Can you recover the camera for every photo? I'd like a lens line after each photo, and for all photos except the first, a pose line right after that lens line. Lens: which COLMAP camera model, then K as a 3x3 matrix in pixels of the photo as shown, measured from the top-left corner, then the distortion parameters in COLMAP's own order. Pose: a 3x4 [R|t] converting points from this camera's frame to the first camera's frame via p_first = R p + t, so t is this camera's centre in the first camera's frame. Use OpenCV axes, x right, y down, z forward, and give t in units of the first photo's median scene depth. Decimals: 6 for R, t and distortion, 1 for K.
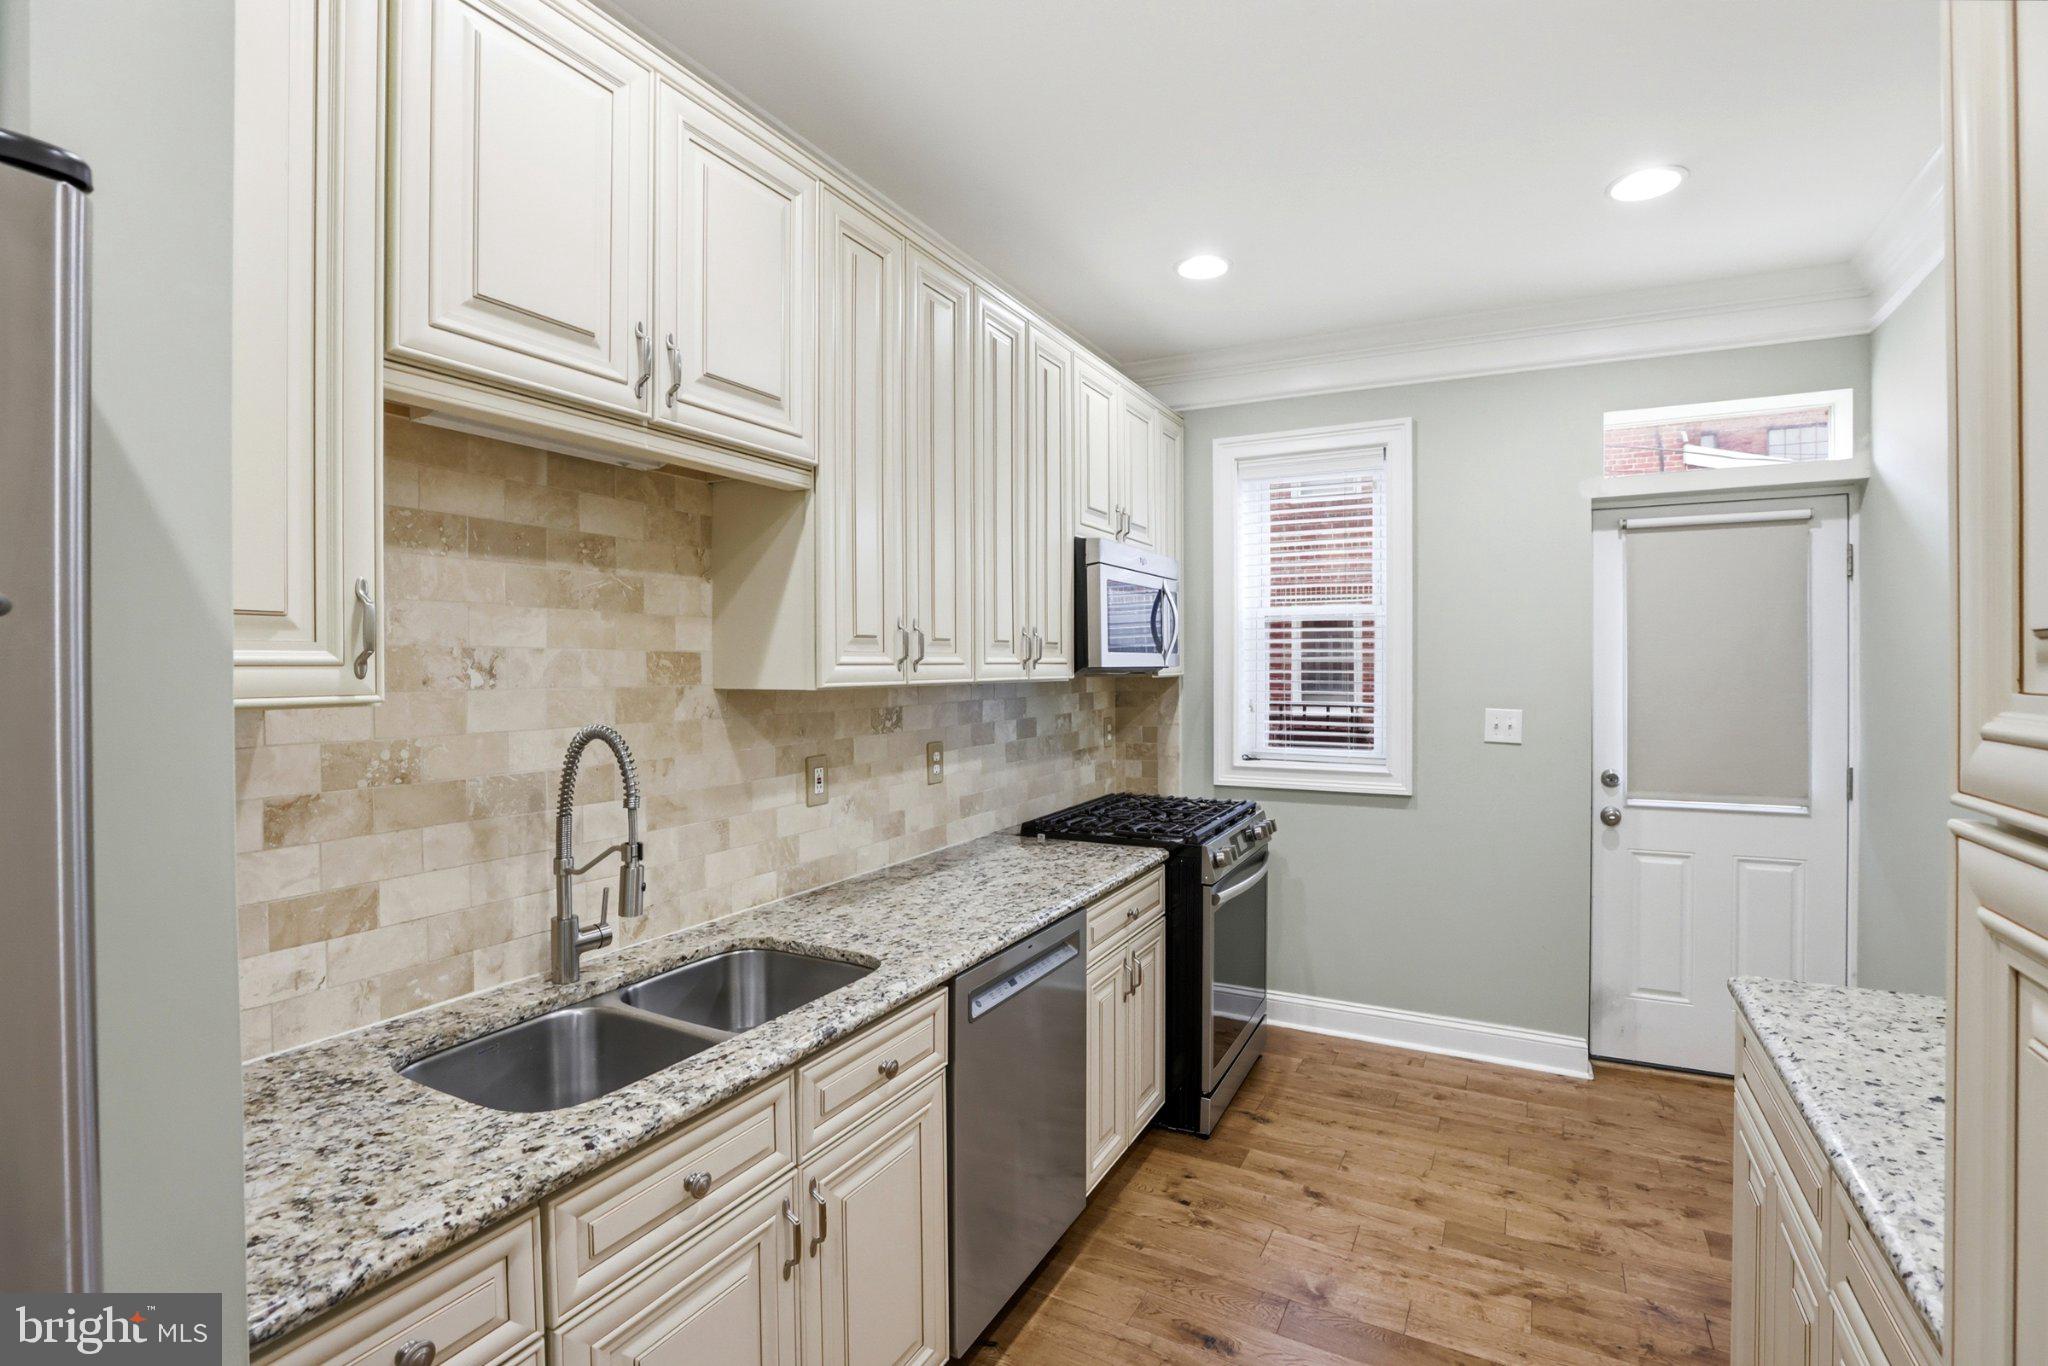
lens RADIAL K [[950.4, 0, 1044.8], [0, 950.4, 681.3], [0, 0, 1]] dist [-0.037235, 0.008088]
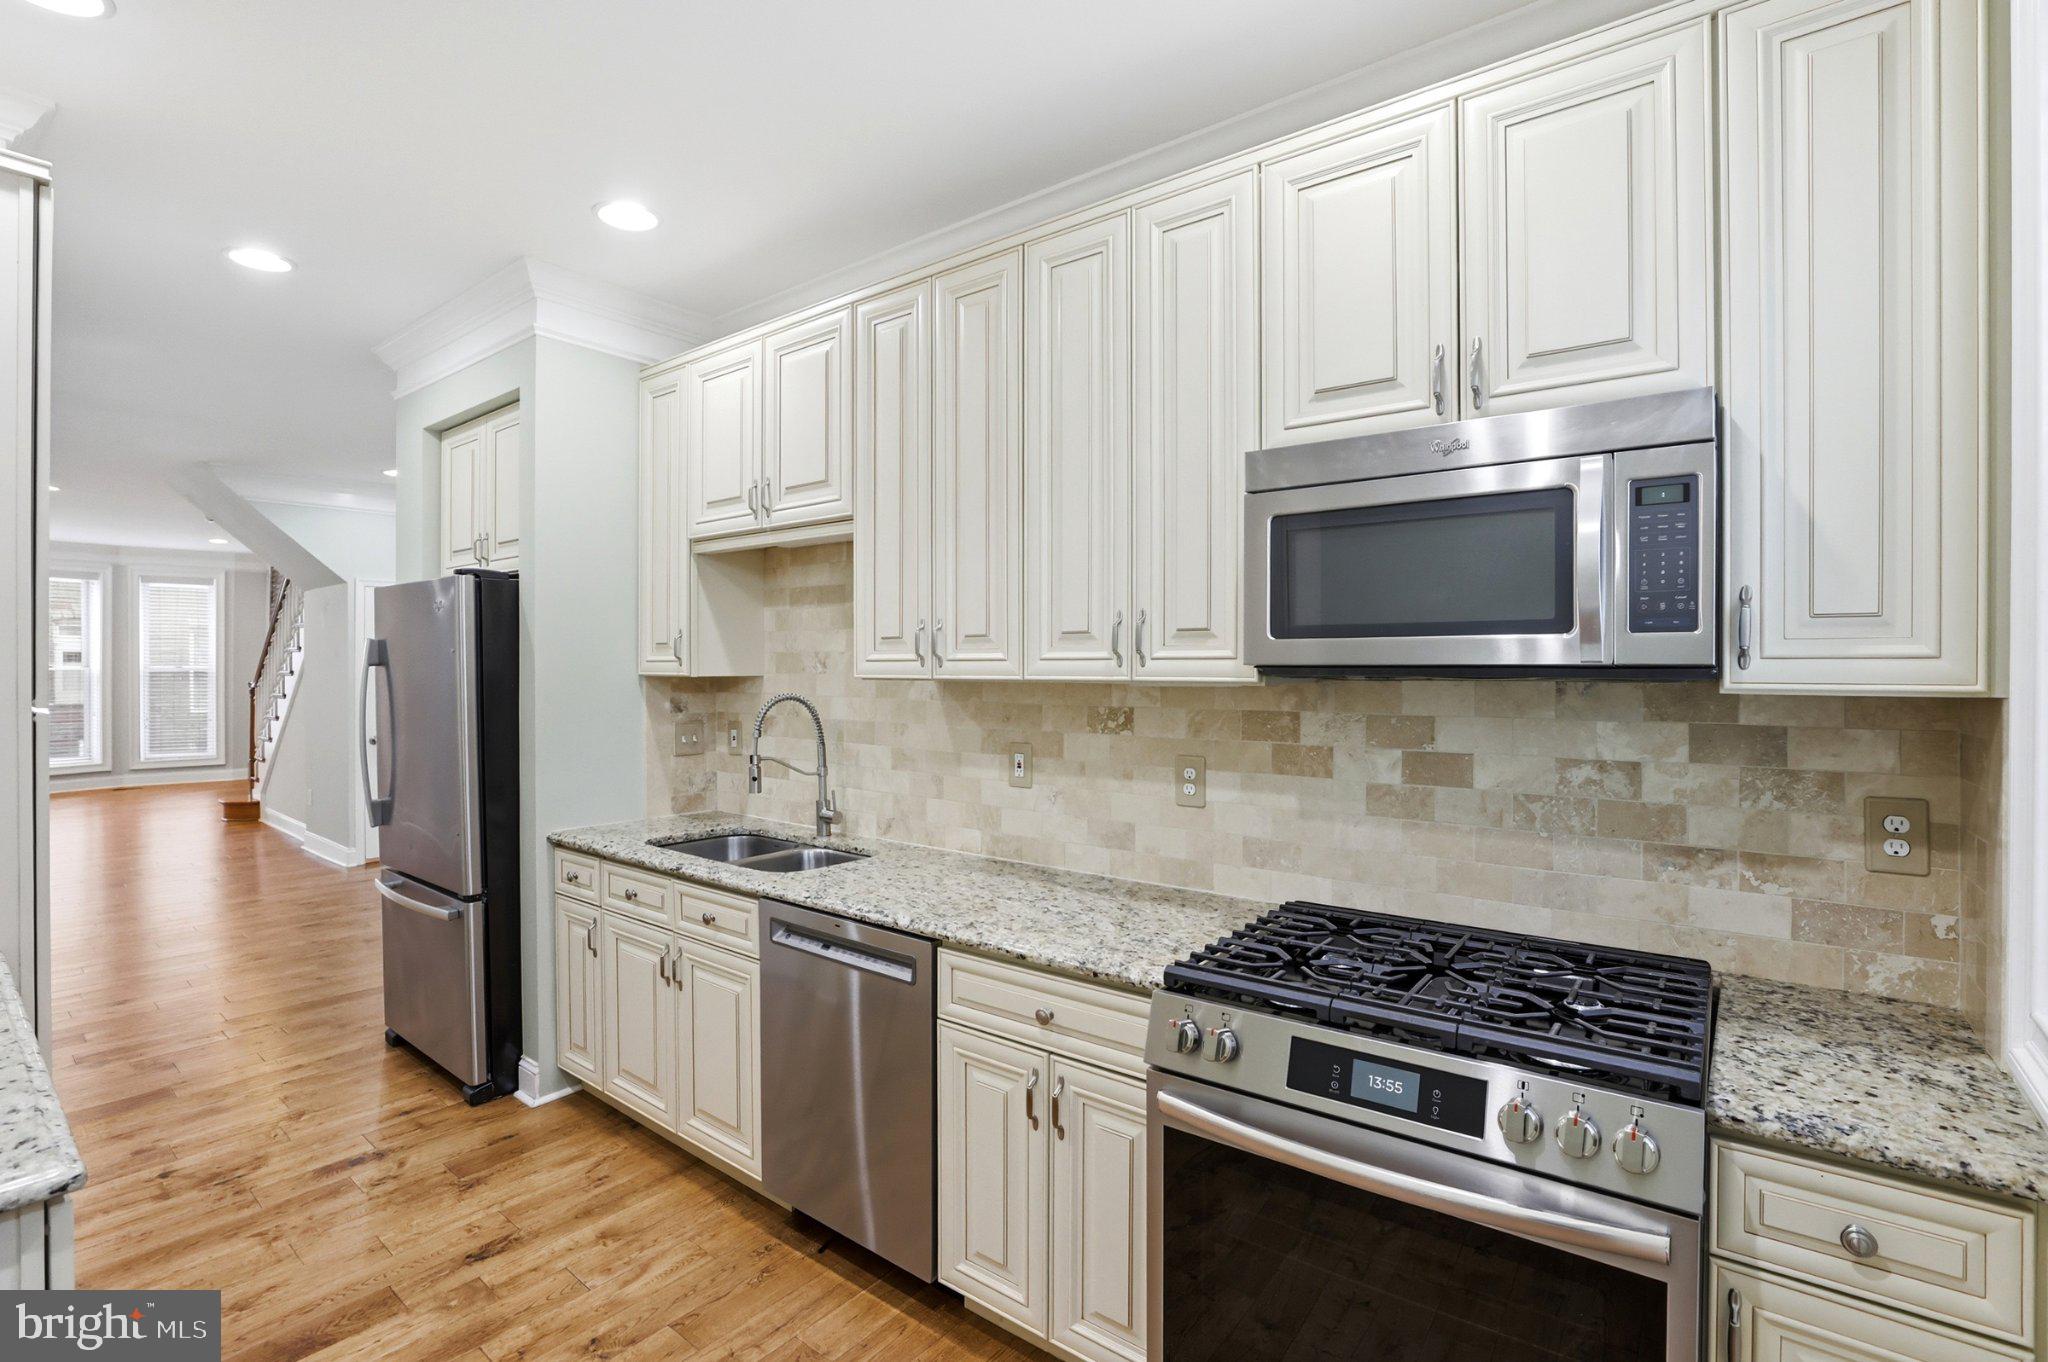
lens RADIAL K [[950.4, 0, 1007.1], [0, 950.4, 670.3], [0, 0, 1]] dist [-0.037235, 0.008088]
pose [[-0.205704, 0.008267, -0.978579, 0.775149], [-0.015945, 0.999803, 0.011798, -0.017270], [0.978484, 0.018030, -0.205532, 1.105278]]
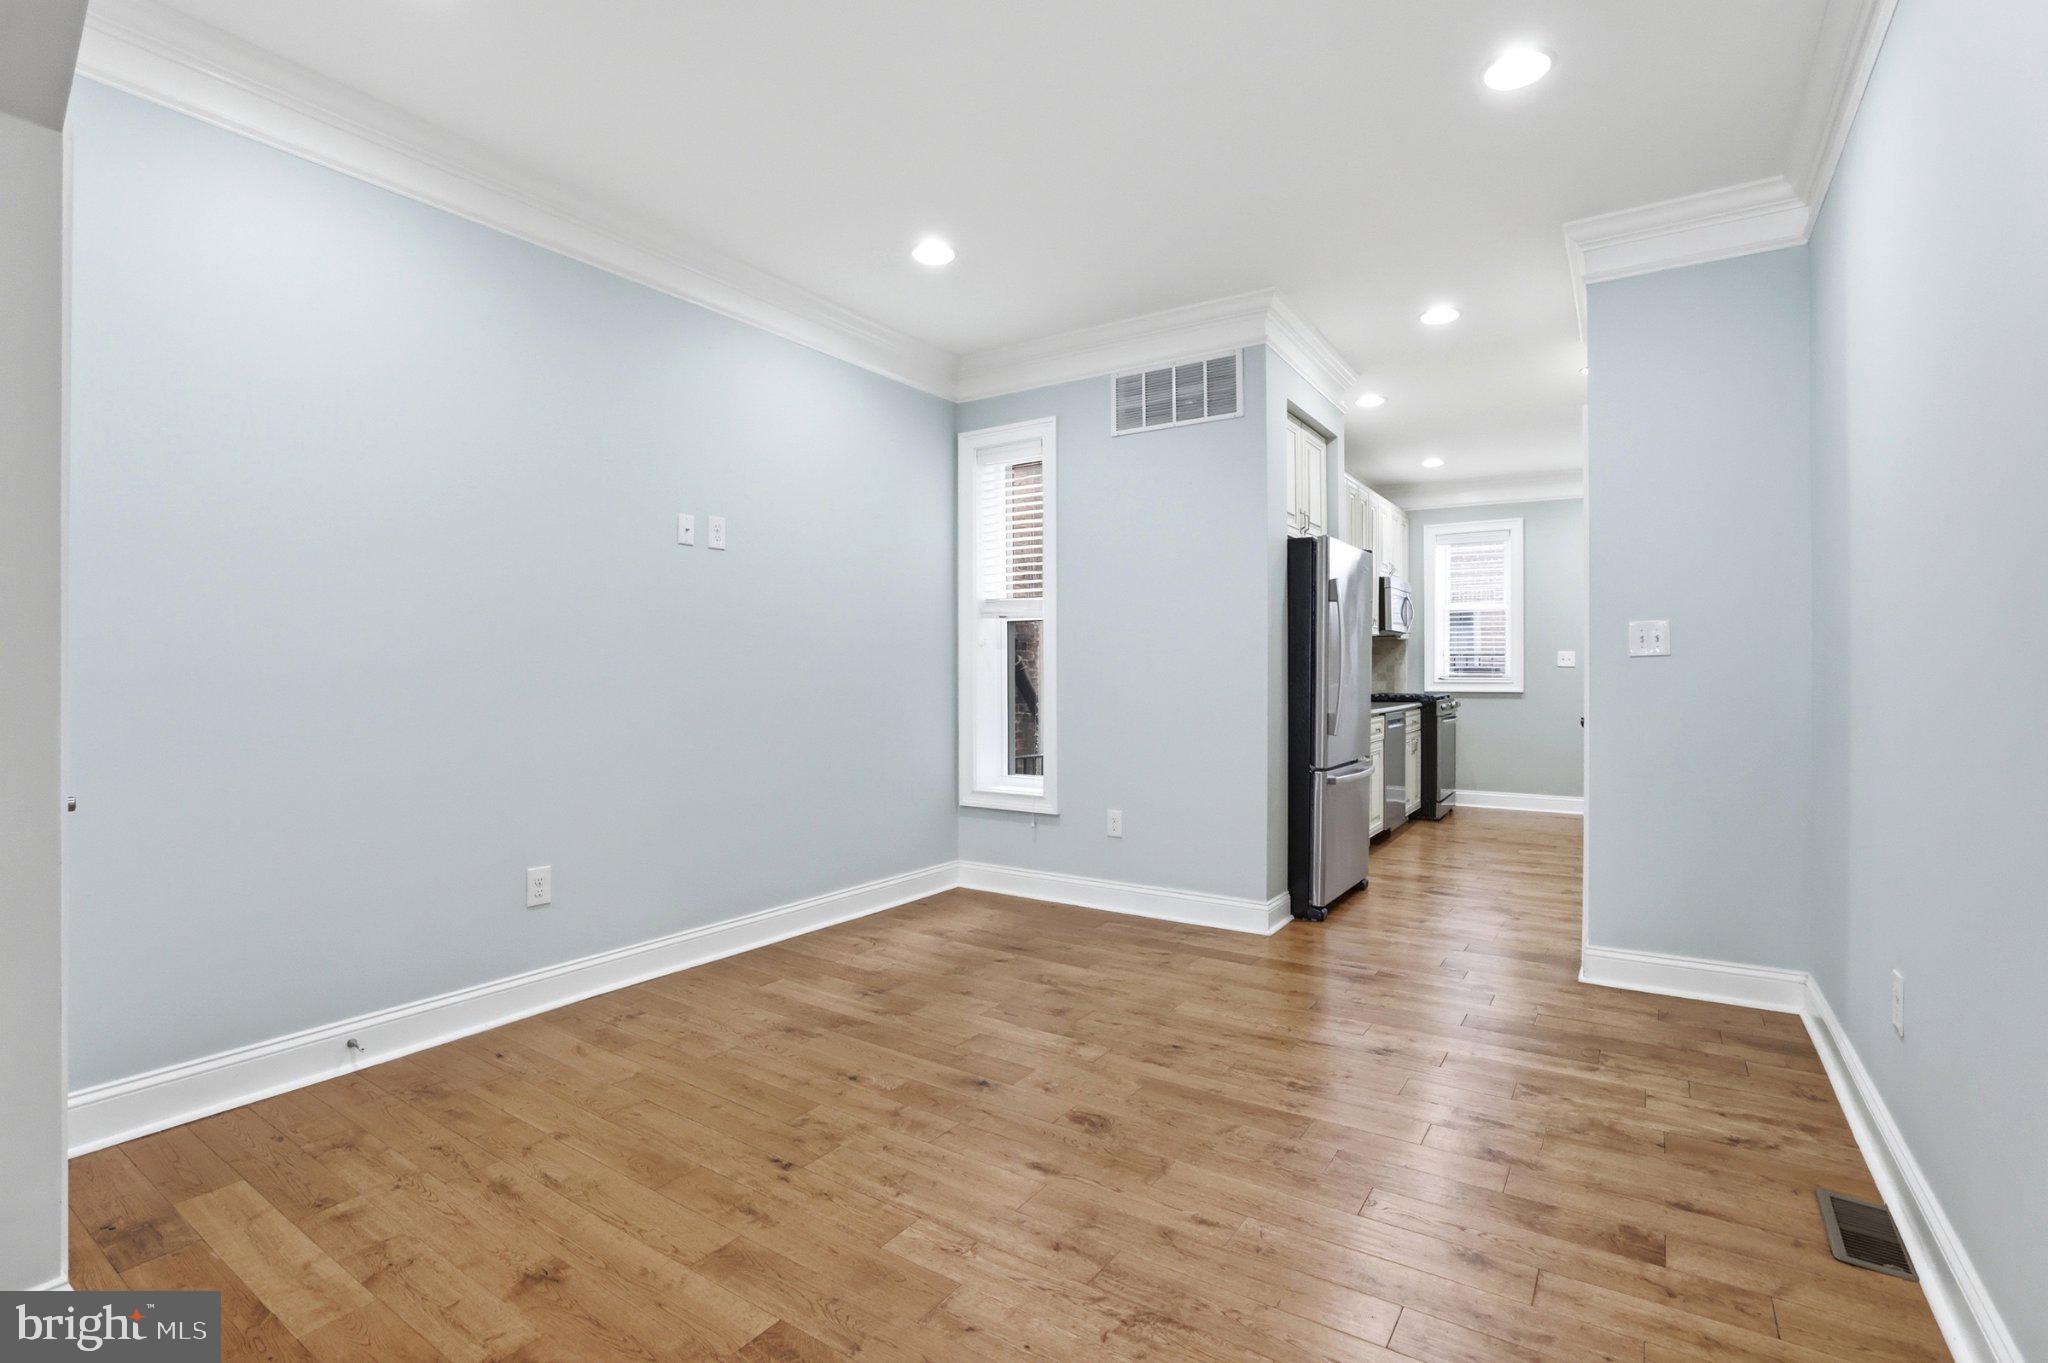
lens RADIAL K [[950.4, 0, 1042.3], [0, 950.4, 670.9], [0, 0, 1]] dist [-0.037235, 0.008088]
pose [[0.994759, 0.003335, -0.102197, -0.598671], [-0.004969, 0.999864, -0.015735, 0.136930], [0.102131, 0.016160, 0.994640, -1.547184]]
